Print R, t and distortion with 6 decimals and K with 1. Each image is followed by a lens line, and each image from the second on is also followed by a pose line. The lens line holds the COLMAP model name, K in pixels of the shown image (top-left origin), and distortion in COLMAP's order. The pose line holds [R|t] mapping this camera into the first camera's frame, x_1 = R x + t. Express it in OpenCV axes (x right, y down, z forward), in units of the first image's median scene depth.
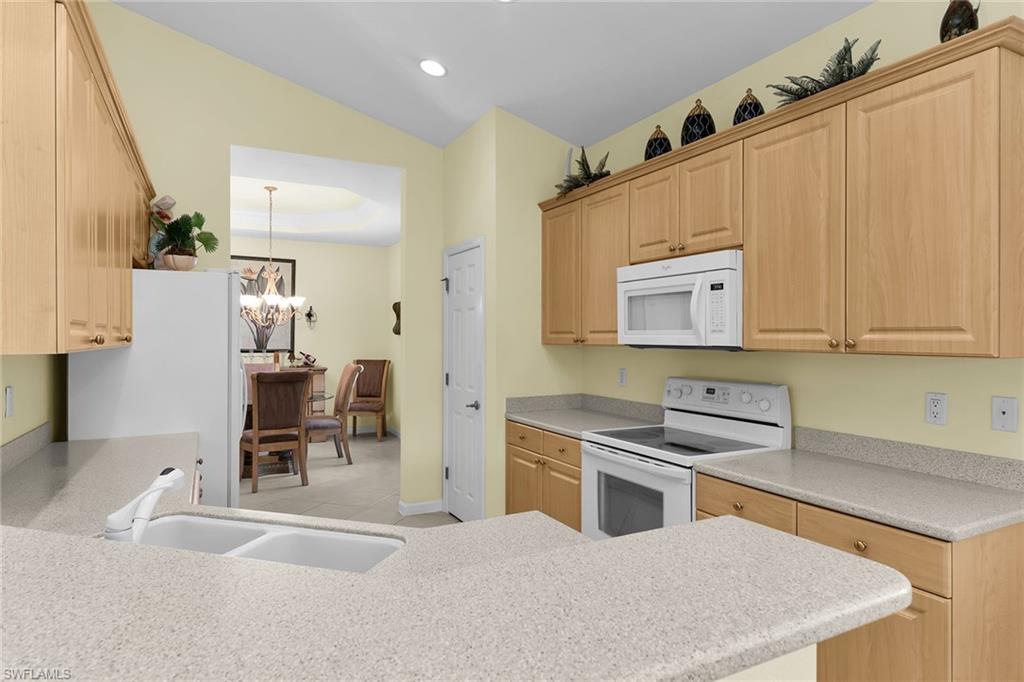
lens RADIAL K [[579.1, 0, 512.0], [0, 579.1, 341.0], [0, 0, 1]] dist [-0.000195, 0.000396]
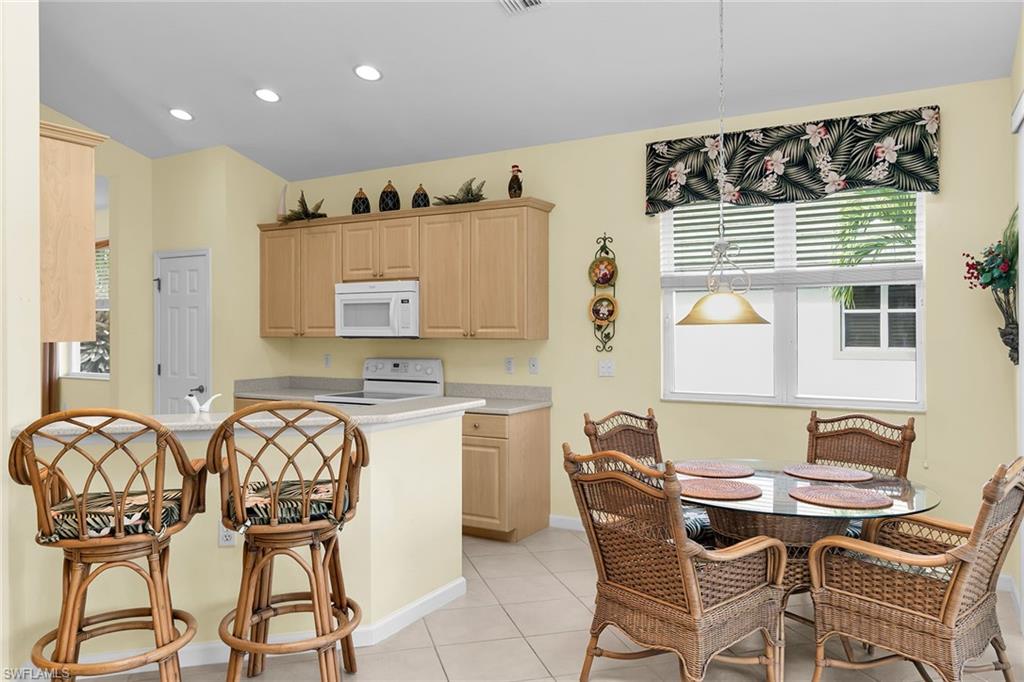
lens RADIAL K [[734.3, 0, 512.0], [0, 734.3, 341.0], [0, 0, 1]] dist [-0.001340, 0.000968]
pose [[0.840194, -0.005535, 0.542257, -0.448487], [0.004129, 0.999984, 0.003811, 0.013111], [-0.542270, -0.000963, 0.840204, -0.799478]]
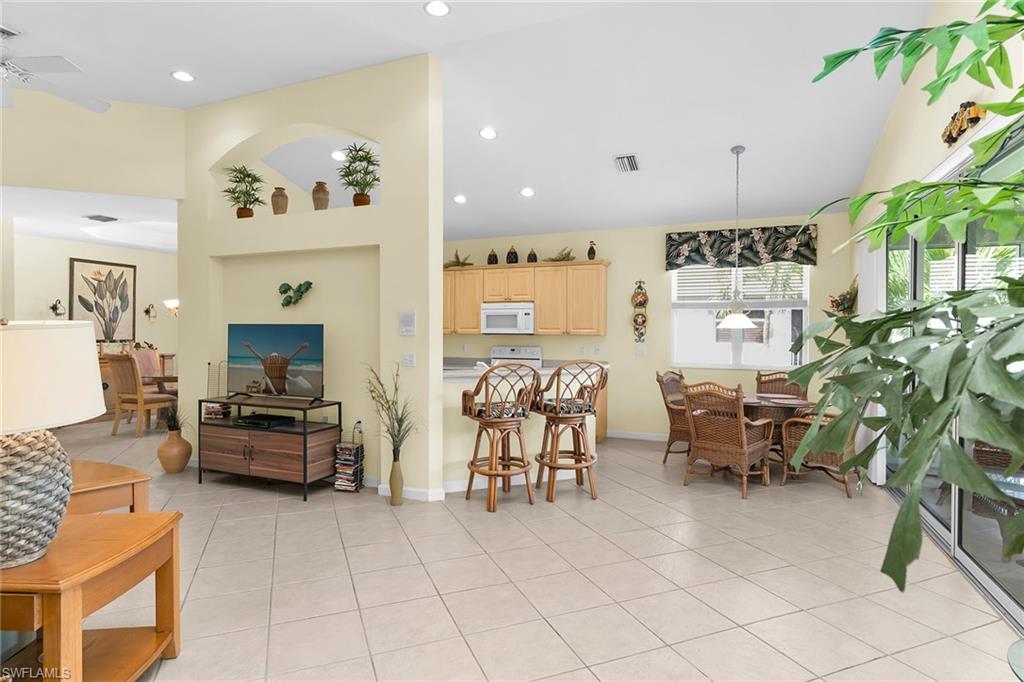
lens RADIAL K [[546.0, 0, 512.0], [0, 546.0, 341.0], [0, 0, 1]] dist [0.000523, 0.000342]
pose [[0.773741, -0.005533, 0.633478, -1.246734], [0.000521, 0.999967, 0.008098, 0.020286], [-0.633502, -0.005936, 0.773718, -0.964545]]
